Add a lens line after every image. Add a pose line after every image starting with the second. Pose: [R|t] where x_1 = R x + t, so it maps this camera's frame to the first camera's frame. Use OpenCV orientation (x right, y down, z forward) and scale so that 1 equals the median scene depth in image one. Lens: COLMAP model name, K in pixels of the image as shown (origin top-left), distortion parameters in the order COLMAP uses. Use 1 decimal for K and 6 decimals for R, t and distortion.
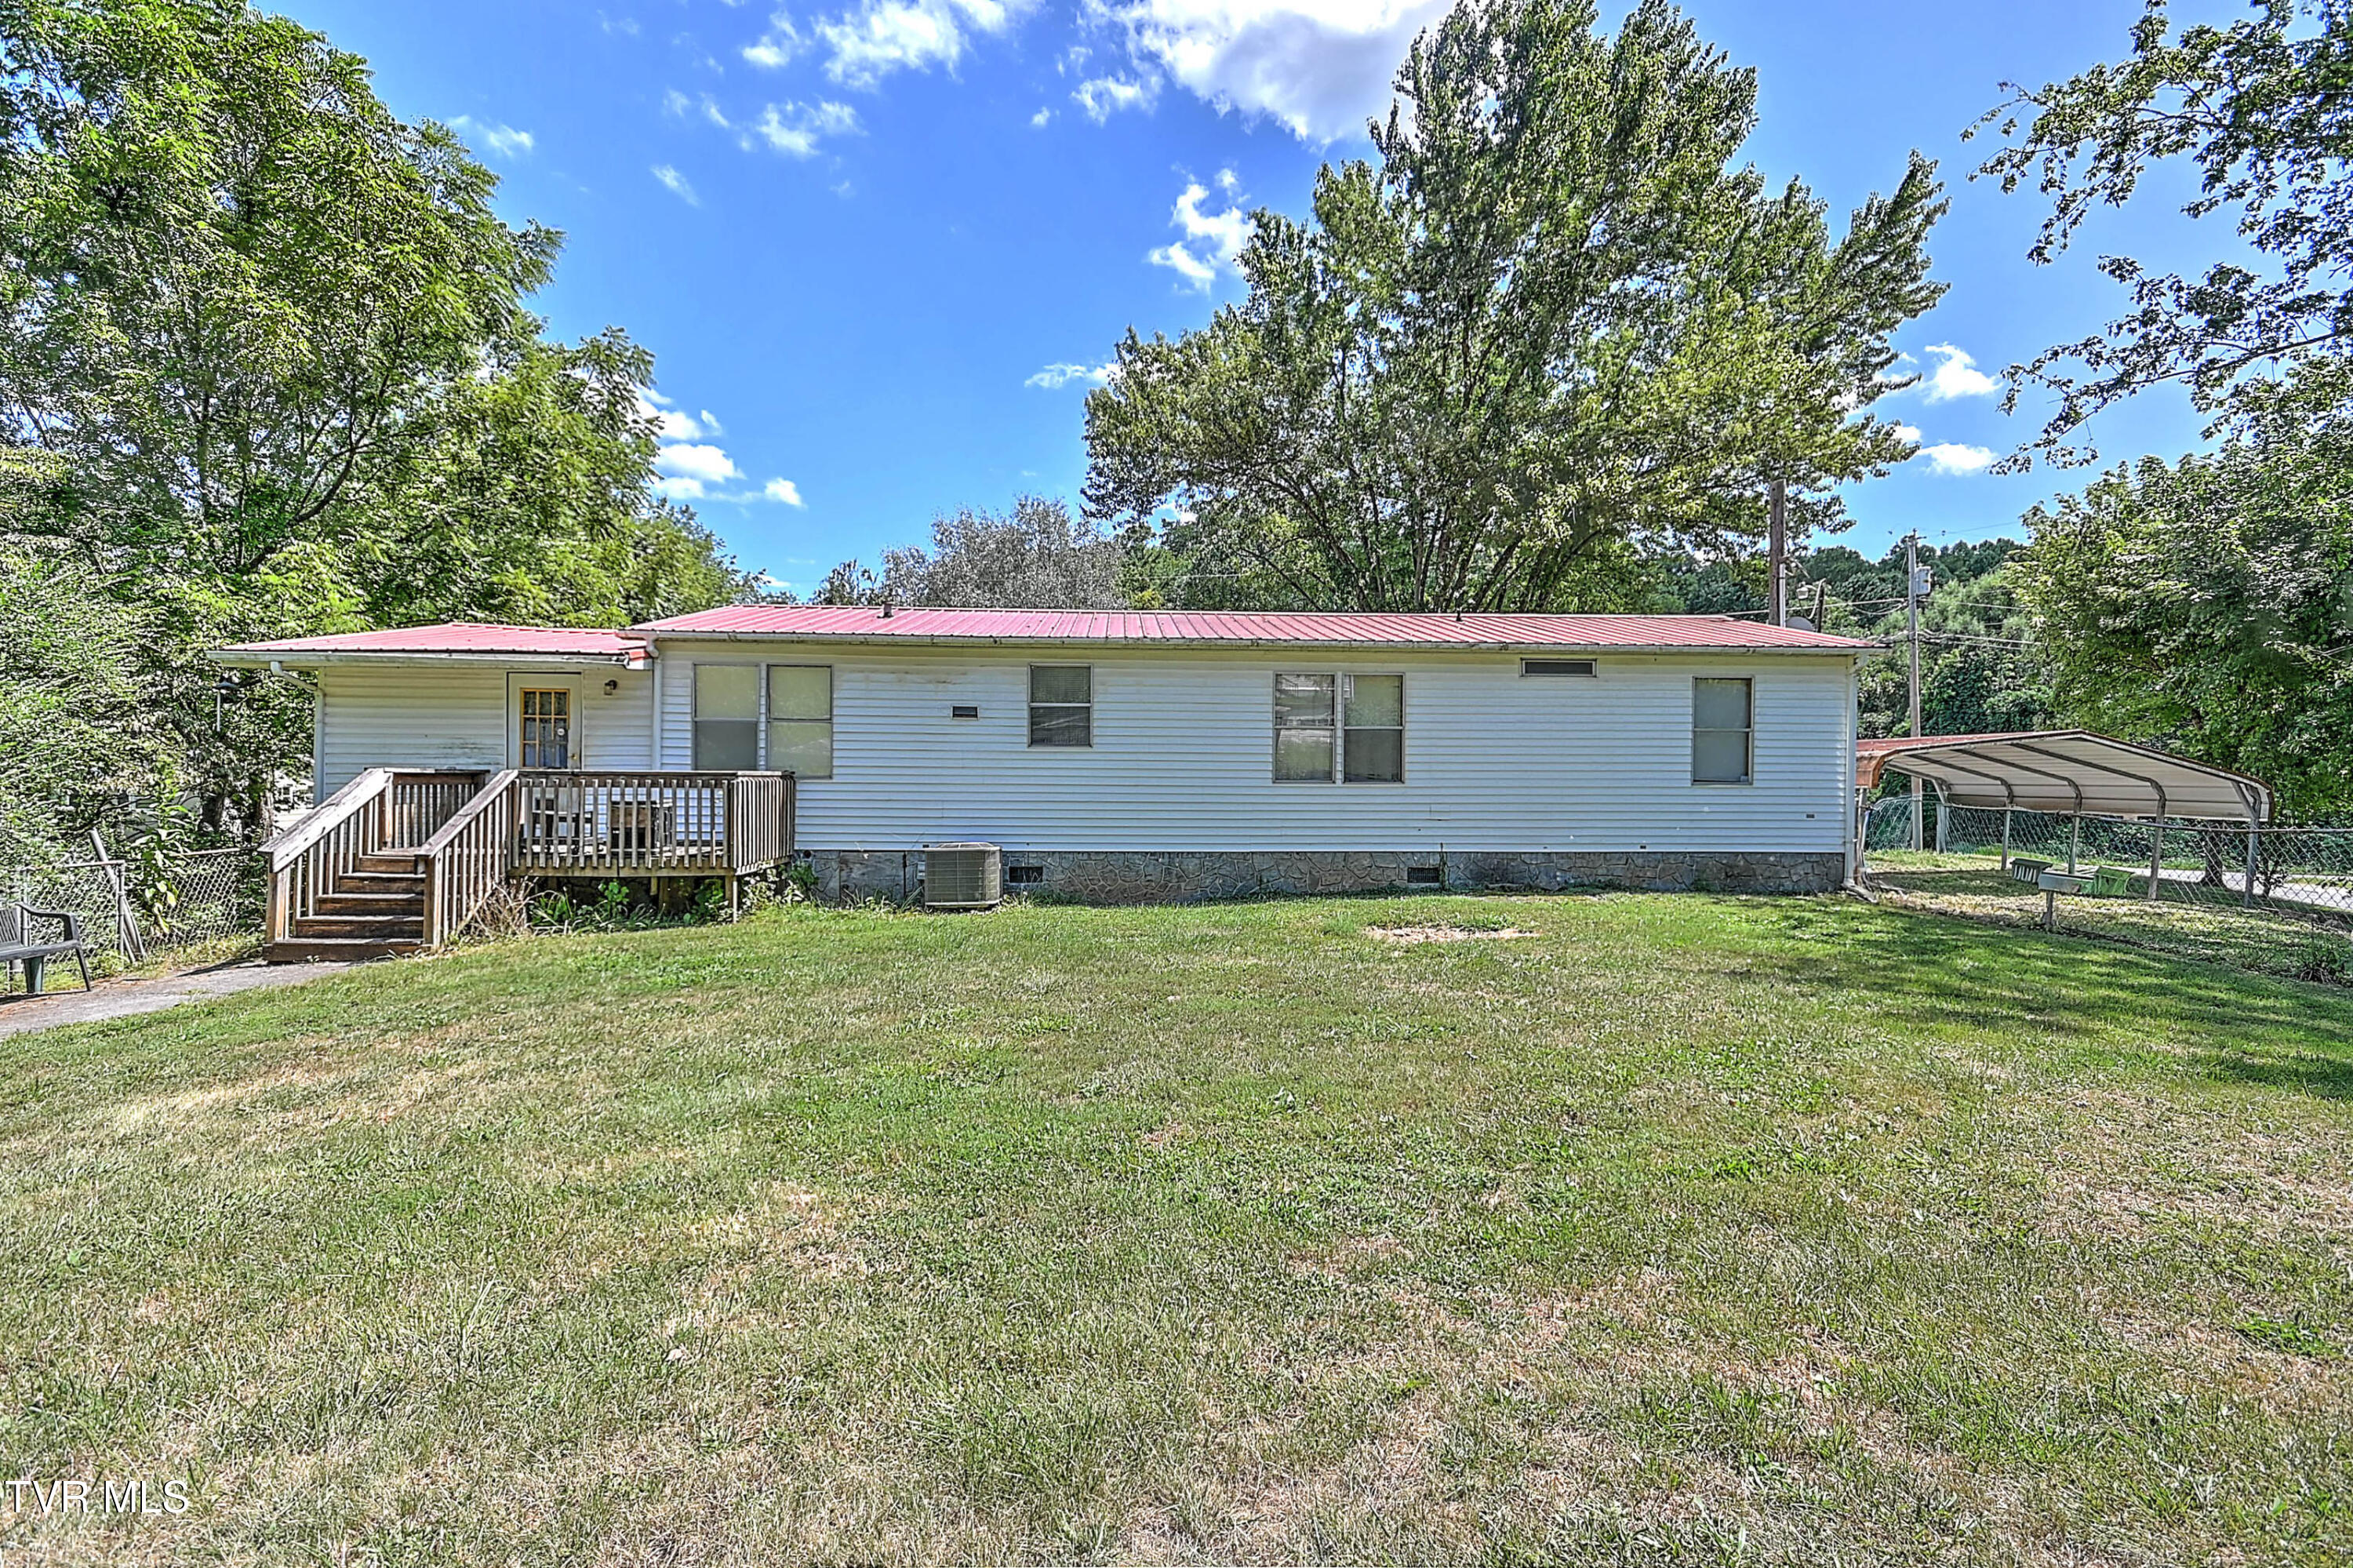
lens RADIAL K [[1082.2, 0, 1154.0], [0, 1082.2, 789.9], [0, 0, 1]] dist [0.017058, -0.001214]
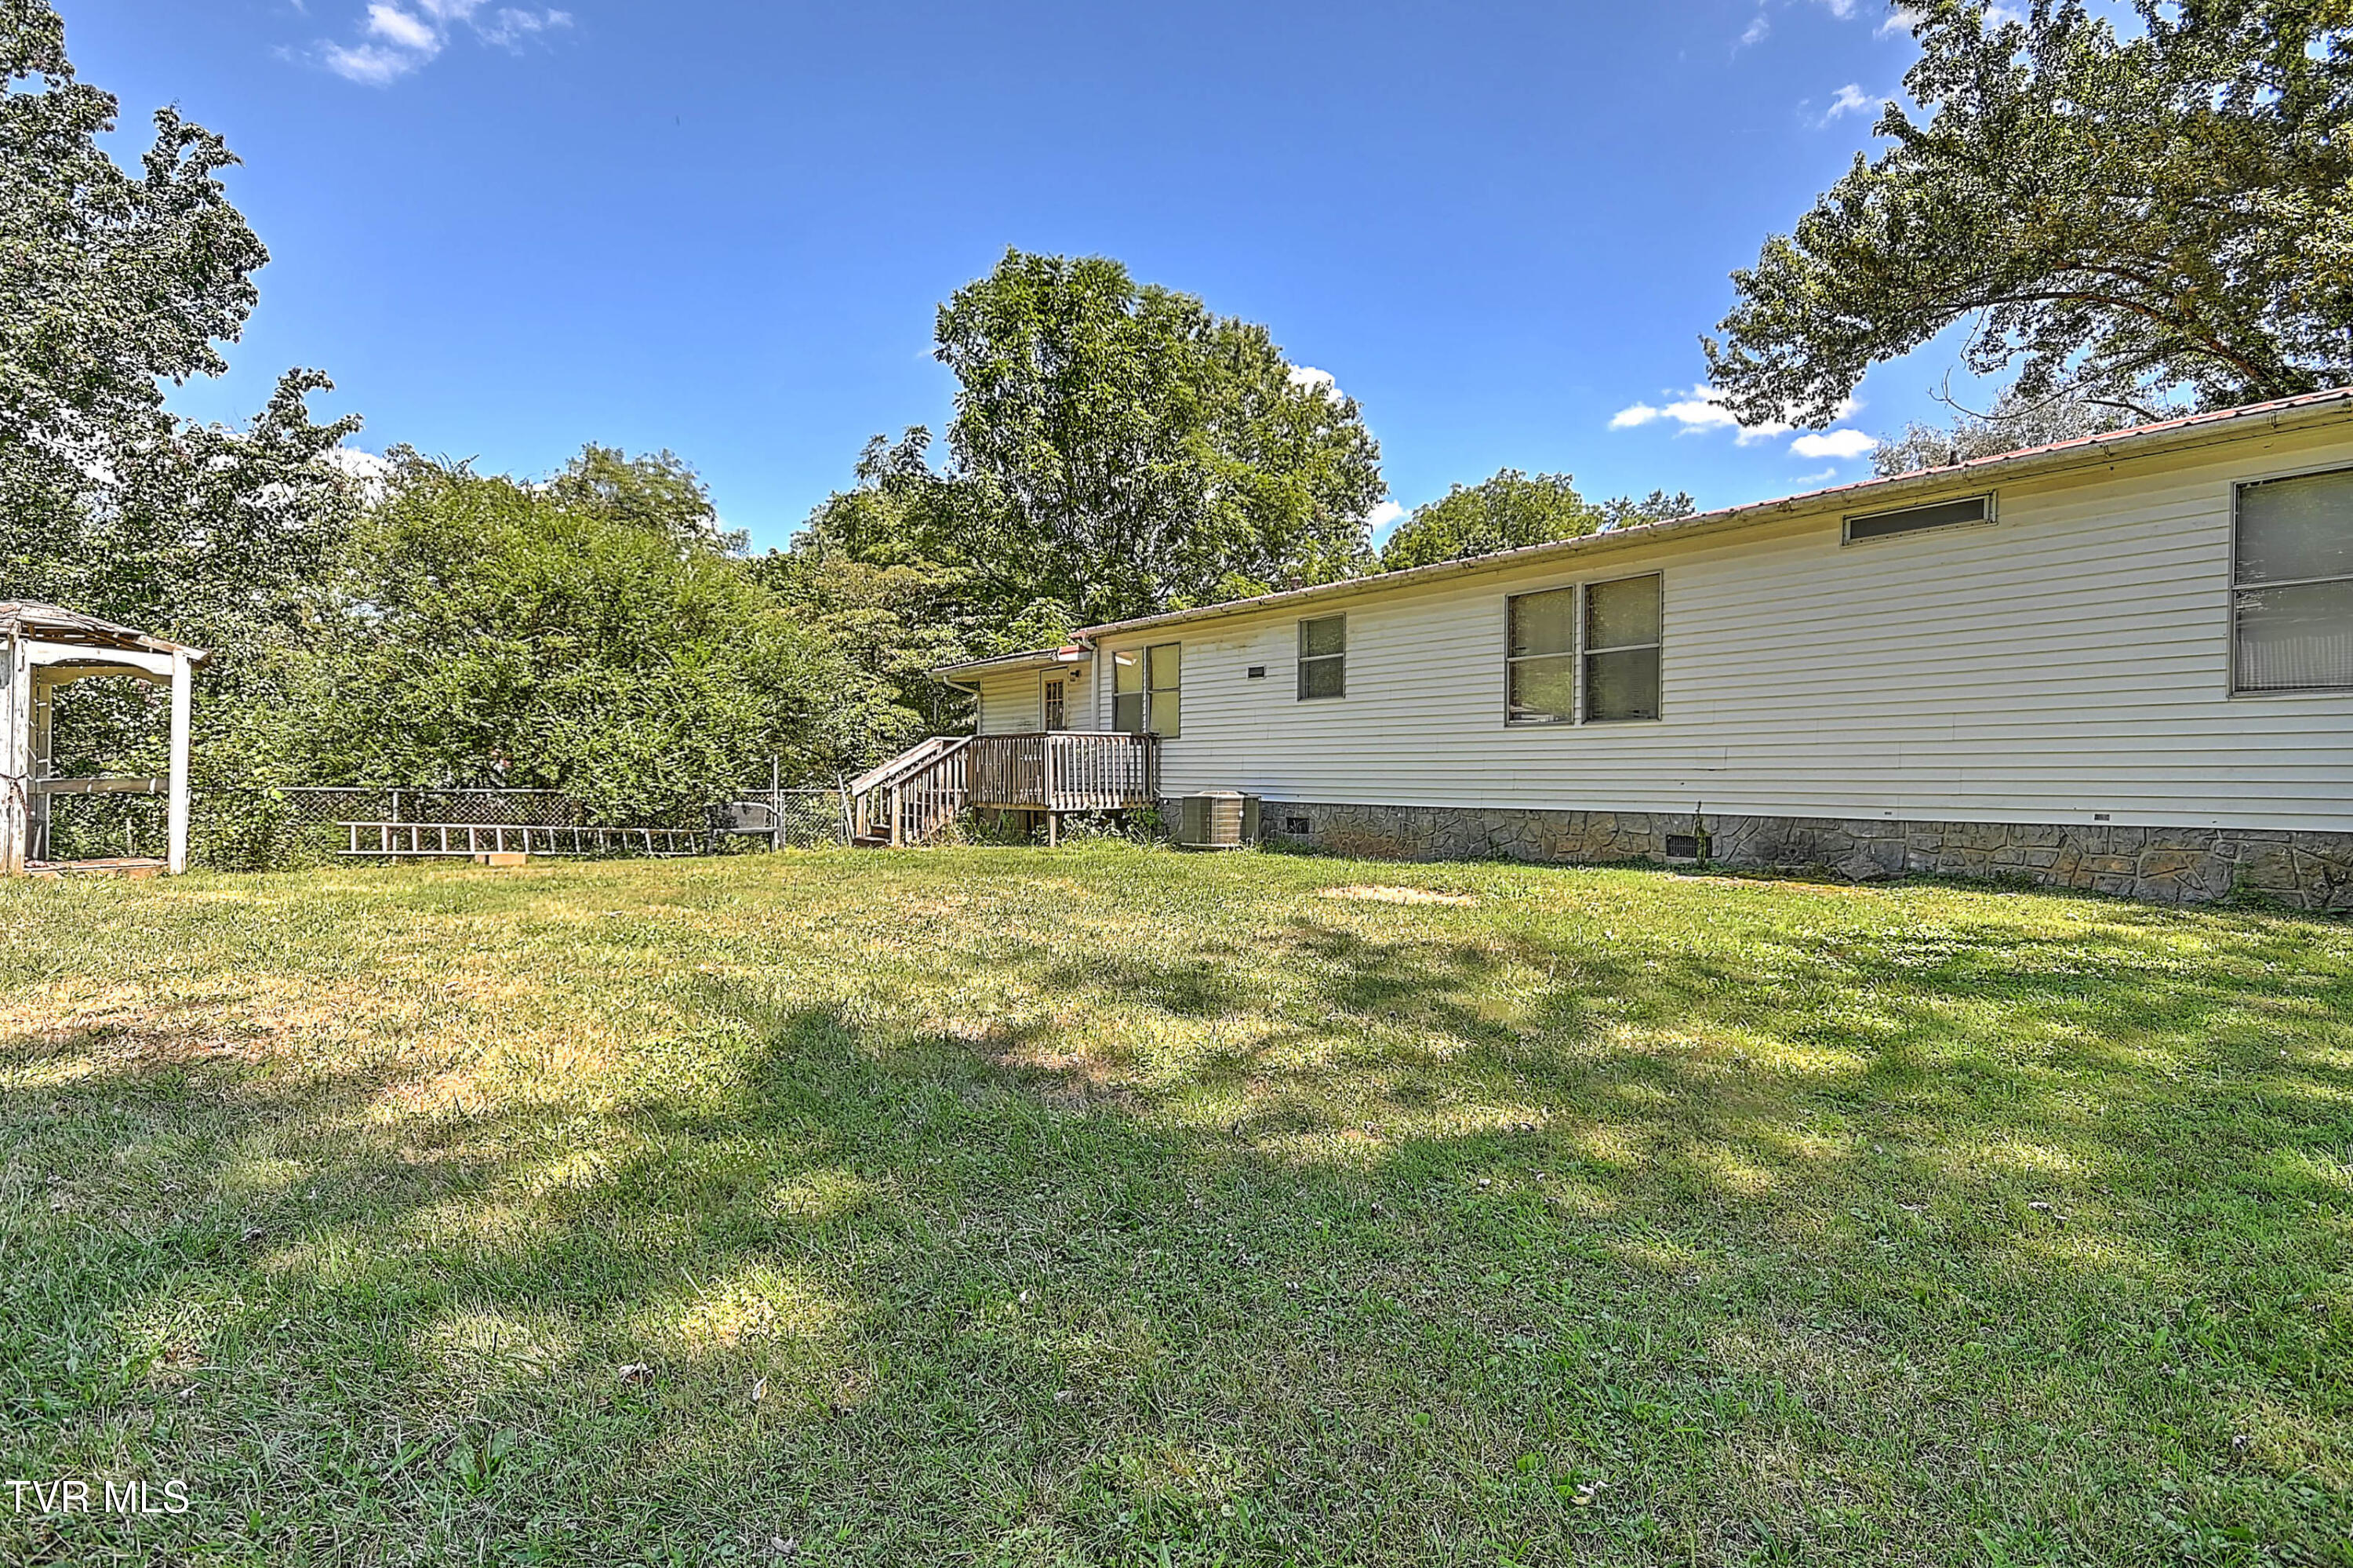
lens RADIAL K [[1082.2, 0, 1162.1], [0, 1082.2, 788.9], [0, 0, 1]] dist [0.017058, -0.001214]
pose [[0.567759, 0.008081, -0.823155, 0.646054], [0.010104, 0.999808, 0.016785, 0.024681], [0.823133, -0.017847, 0.567568, 0.303277]]
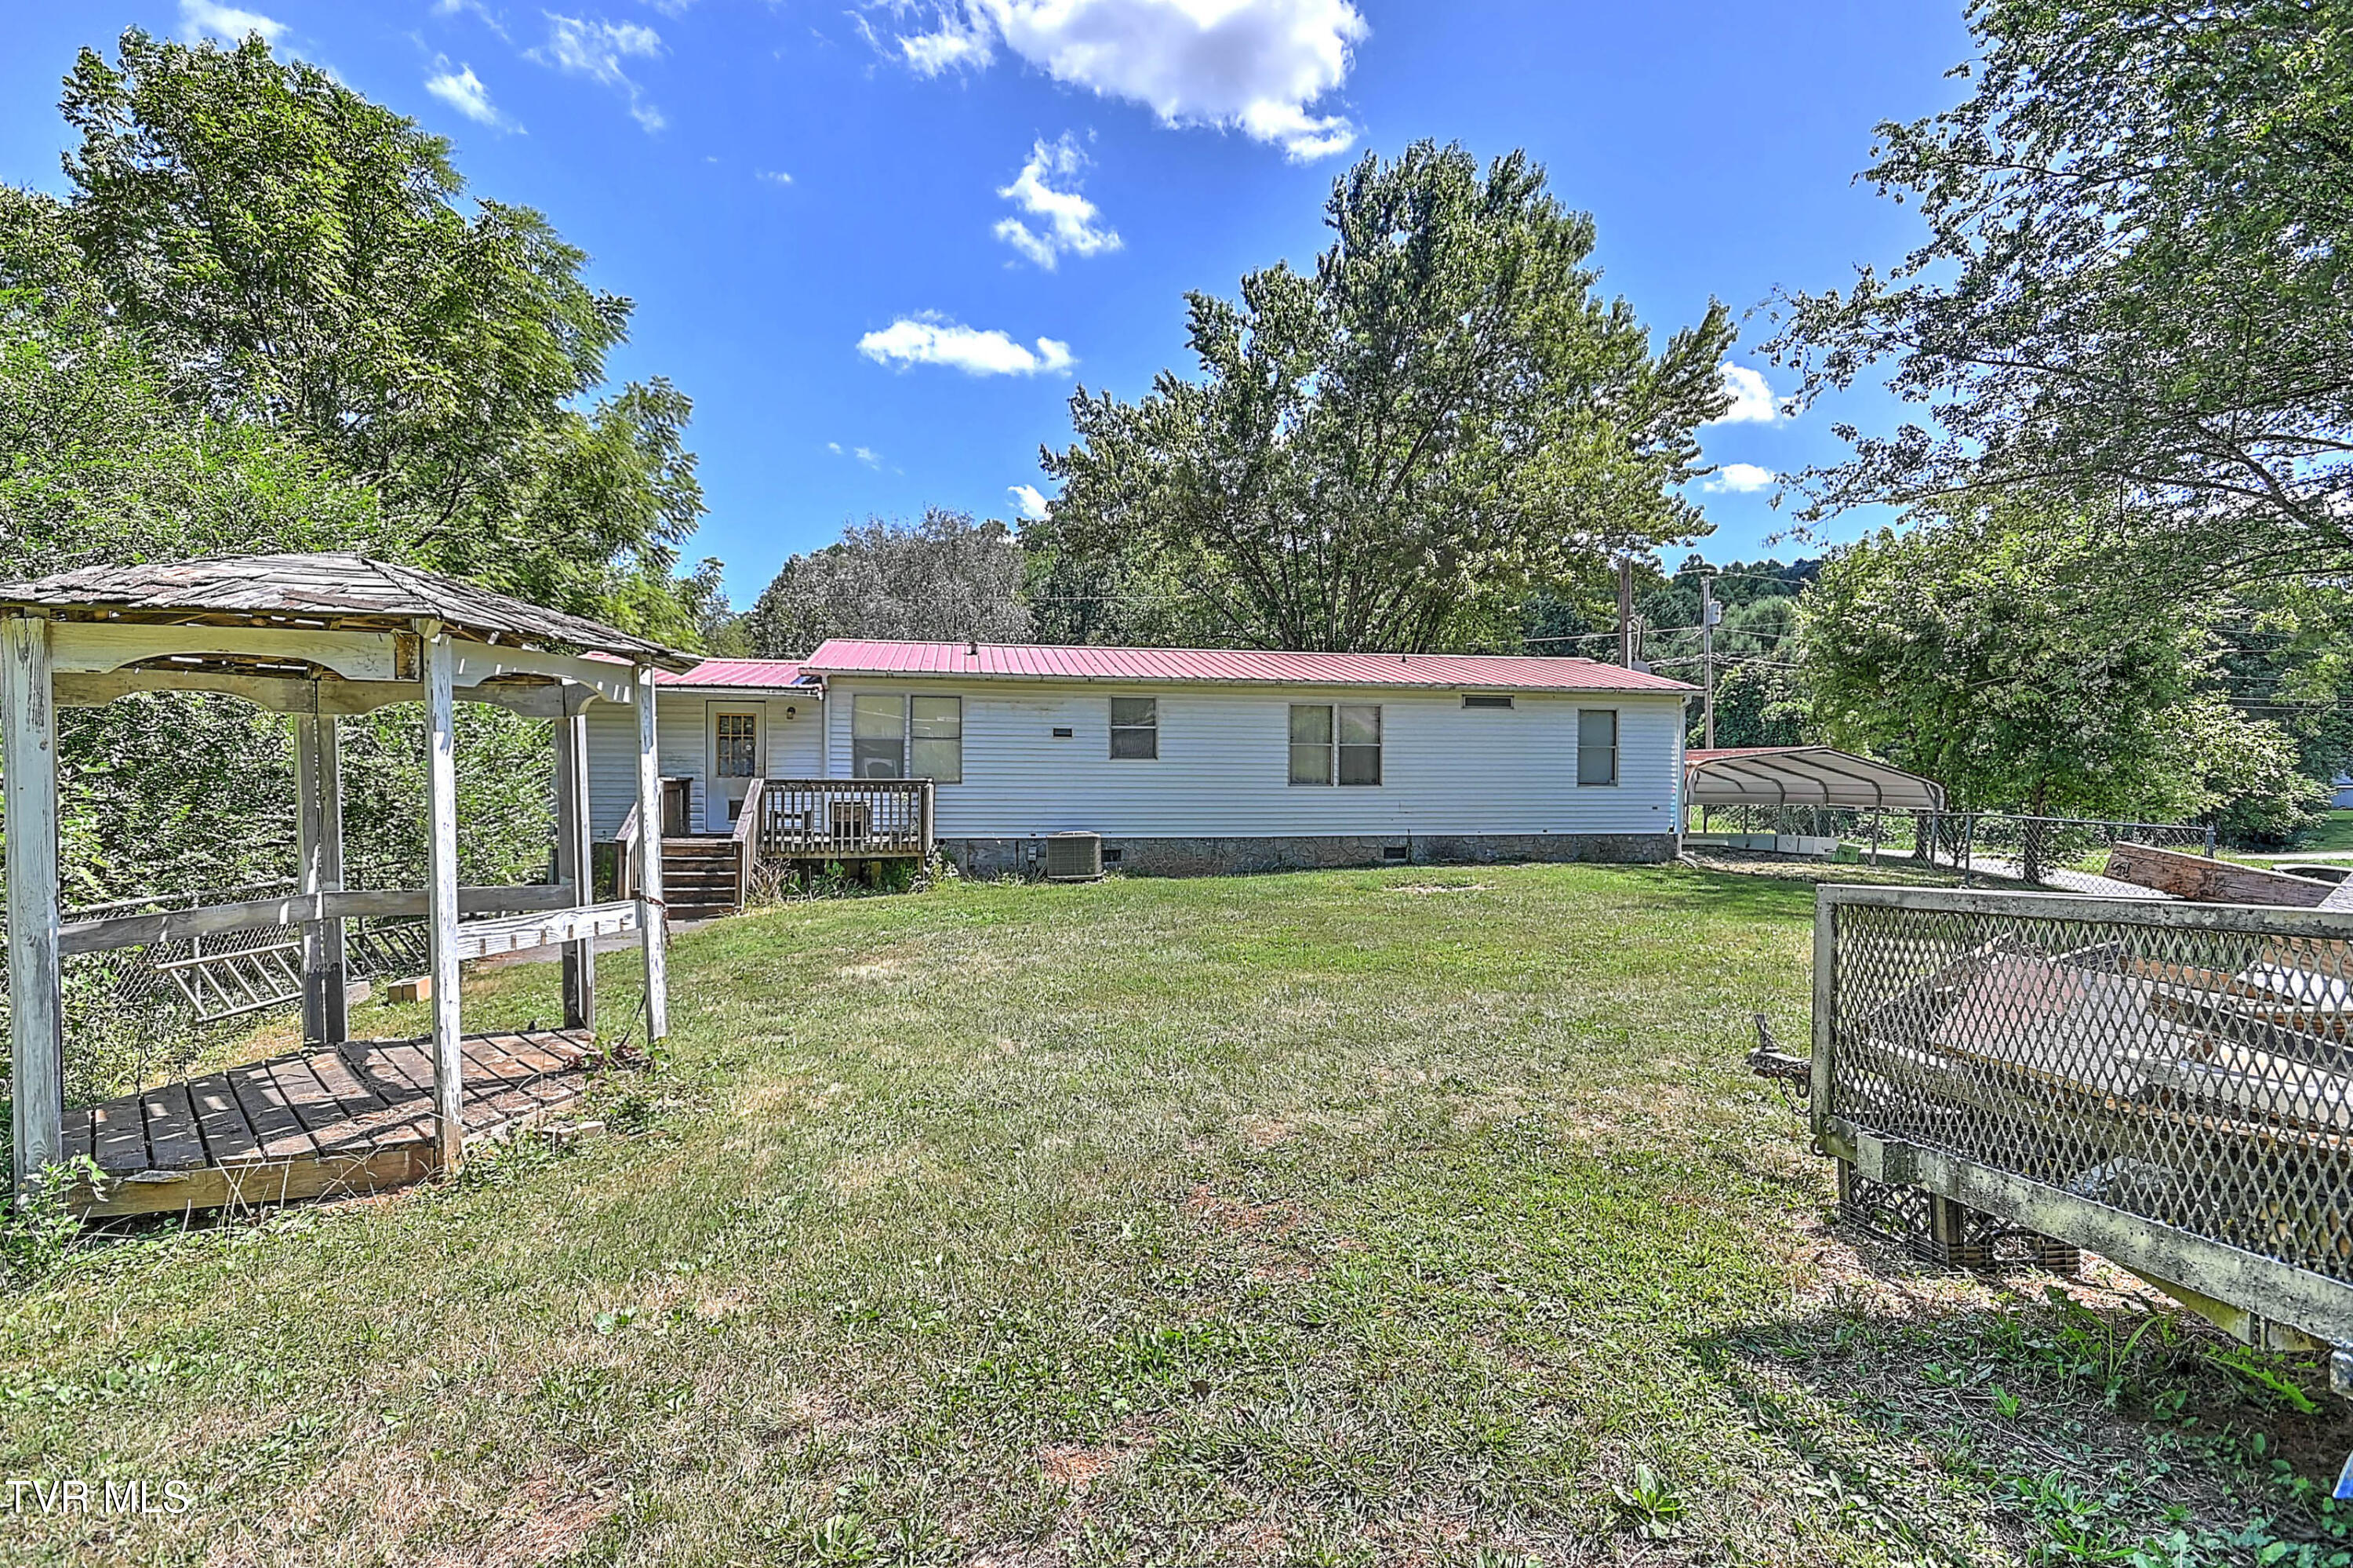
lens RADIAL K [[1082.2, 0, 1165.1], [0, 1082.2, 792.0], [0, 0, 1]] dist [0.017058, -0.001214]
pose [[0.988624, -0.003769, 0.150364, -0.244178], [0.002864, 0.999976, 0.006239, -0.007101], [-0.150384, -0.005737, 0.988611, -0.308390]]
